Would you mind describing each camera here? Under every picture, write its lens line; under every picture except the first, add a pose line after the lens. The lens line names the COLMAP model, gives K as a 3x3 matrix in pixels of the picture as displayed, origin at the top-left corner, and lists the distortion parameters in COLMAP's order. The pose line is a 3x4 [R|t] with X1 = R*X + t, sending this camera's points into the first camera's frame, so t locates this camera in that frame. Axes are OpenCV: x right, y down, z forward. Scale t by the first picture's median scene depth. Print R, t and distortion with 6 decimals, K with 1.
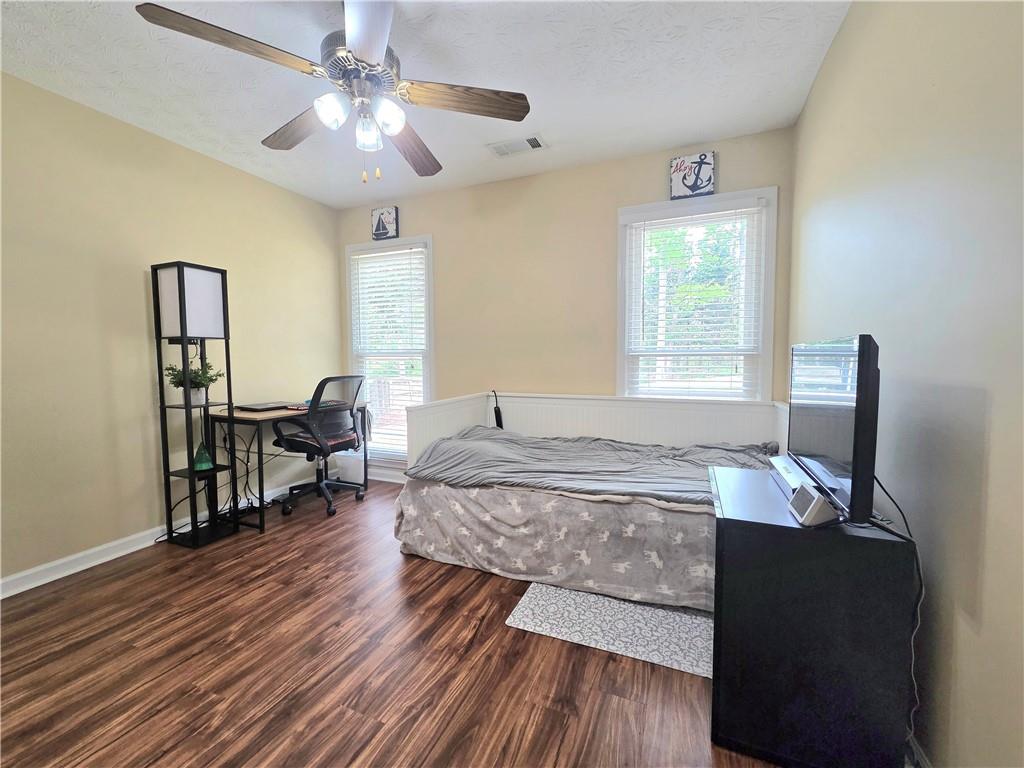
lens RADIAL K [[418.6, 0, 510.8], [0, 418.6, 381.3], [0, 0, 1]] dist [0.002527, 0.000291]
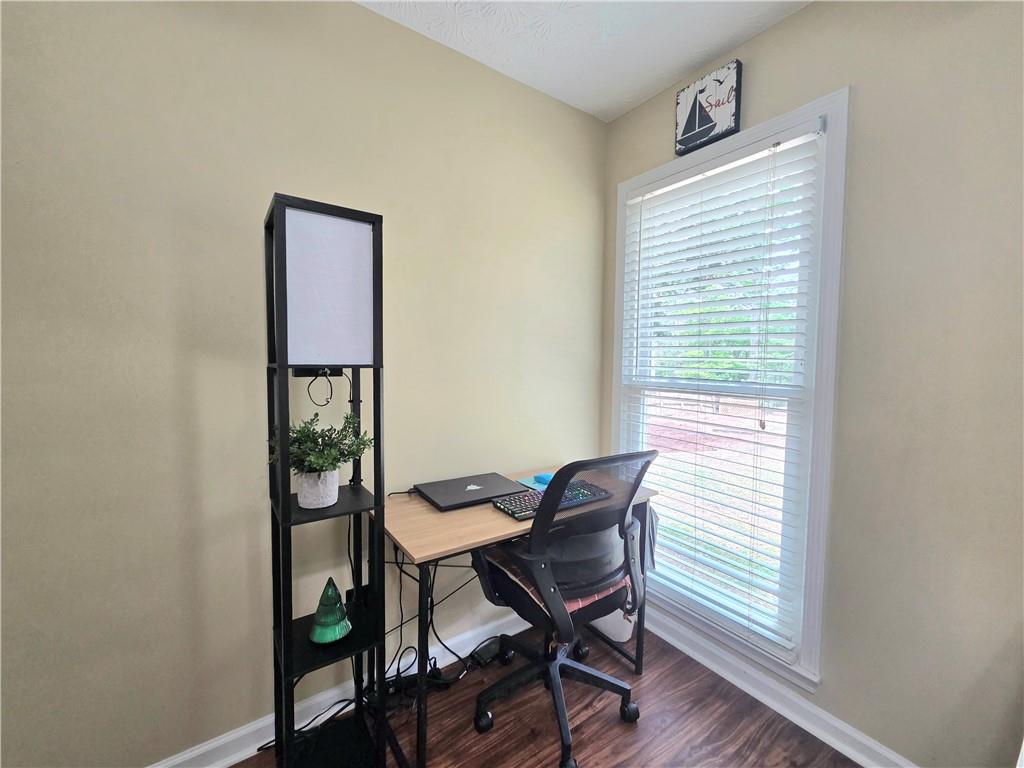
lens RADIAL K [[418.6, 0, 510.8], [0, 418.6, 381.3], [0, 0, 1]] dist [0.002527, 0.000291]
pose [[0.841929, 0.041941, -0.537956, -0.232121], [-0.048840, 0.998806, 0.001434, -0.070119], [0.537374, 0.025066, 0.842972, 0.524503]]
